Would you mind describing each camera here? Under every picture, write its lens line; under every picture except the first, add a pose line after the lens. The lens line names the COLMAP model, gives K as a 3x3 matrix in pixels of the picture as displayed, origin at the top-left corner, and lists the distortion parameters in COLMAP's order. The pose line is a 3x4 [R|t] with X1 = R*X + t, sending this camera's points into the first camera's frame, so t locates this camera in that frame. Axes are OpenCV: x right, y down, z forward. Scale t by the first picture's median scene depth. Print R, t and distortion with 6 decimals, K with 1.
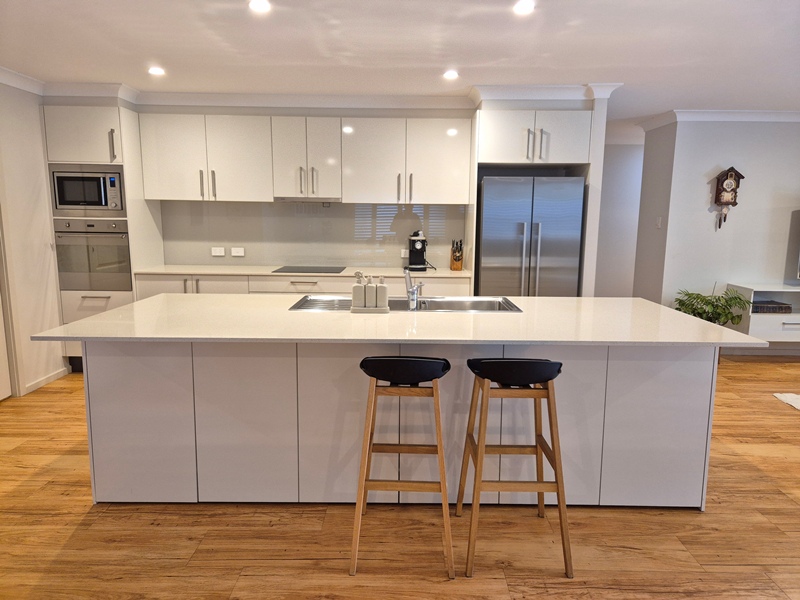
lens RADIAL K [[539.4, 0, 402.2], [0, 539.4, 300.2], [0, 0, 1]] dist [0.056796, -0.043049]
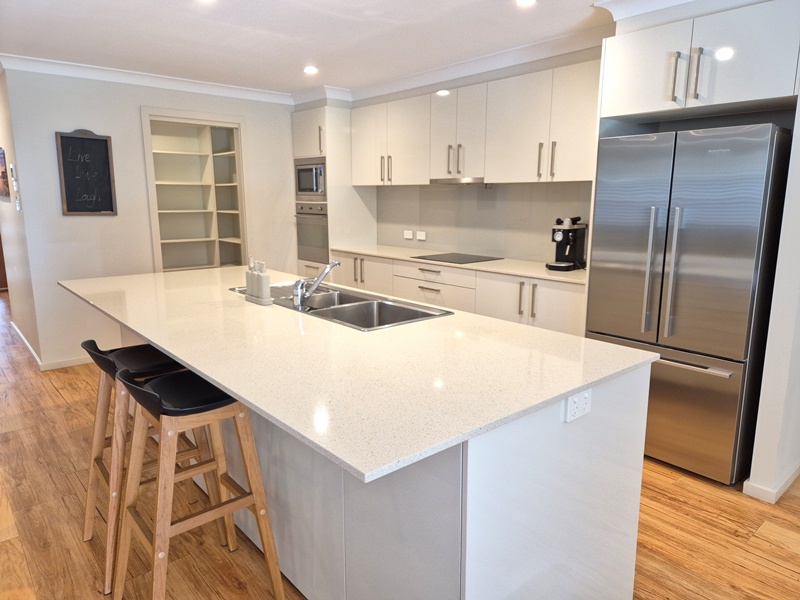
lens RADIAL K [[539.4, 0, 403.6], [0, 539.4, 300.7], [0, 0, 1]] dist [0.056796, -0.043049]
pose [[0.657071, 0.134786, -0.741681, 0.495476], [-0.113615, 0.990353, 0.079324, -0.051210], [0.745218, 0.032144, 0.666046, 0.354744]]
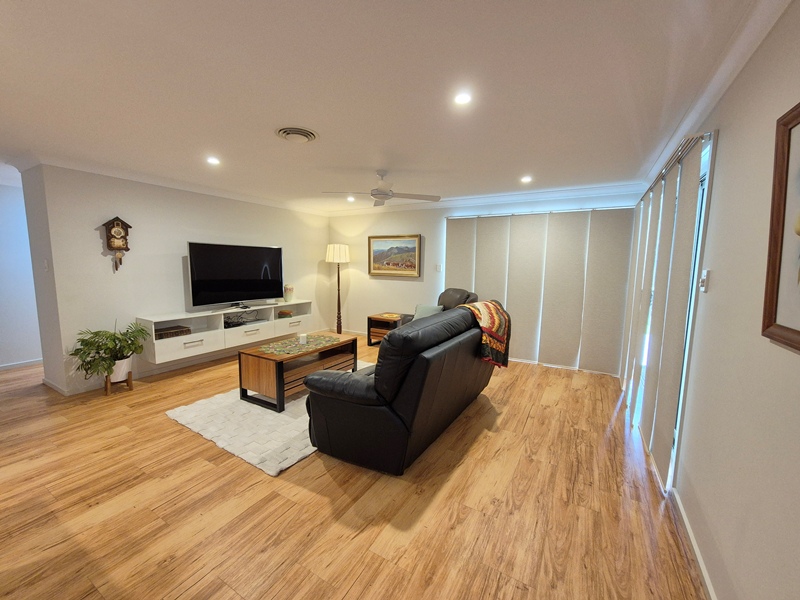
lens RADIAL K [[330.0, 0, 396.7], [0, 330.0, 298.9], [0, 0, 1]] dist [0.000845, 0.000226]
pose [[0.506867, -0.098349, 0.856396, 0.338754], [0.129770, 0.990854, 0.036985, -0.028069], [-0.852201, 0.092388, 0.514994, 0.194671]]
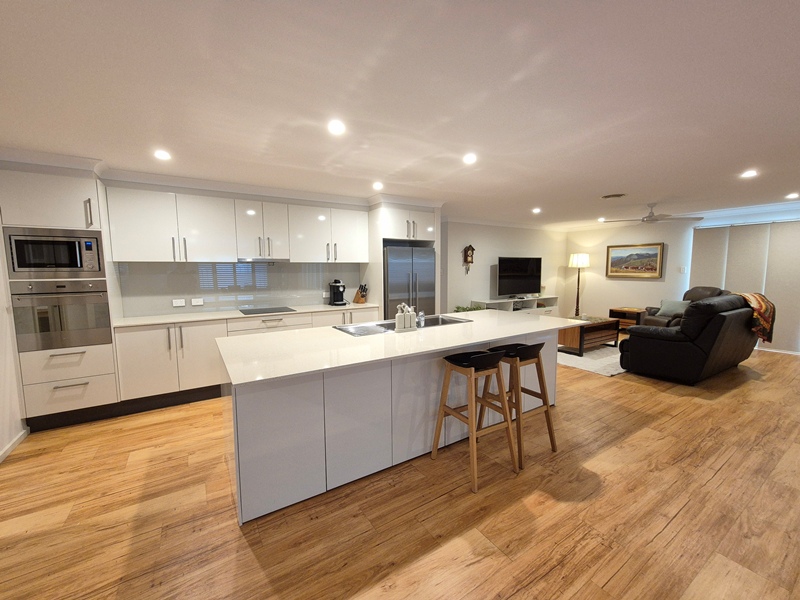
lens RADIAL K [[330.0, 0, 396.2], [0, 330.0, 301.7], [0, 0, 1]] dist [0.000845, 0.000226]
pose [[0.844179, -0.070368, 0.531423, -0.365467], [0.101559, 0.994387, -0.029659, -0.022765], [-0.526353, 0.079008, 0.846587, 0.124580]]
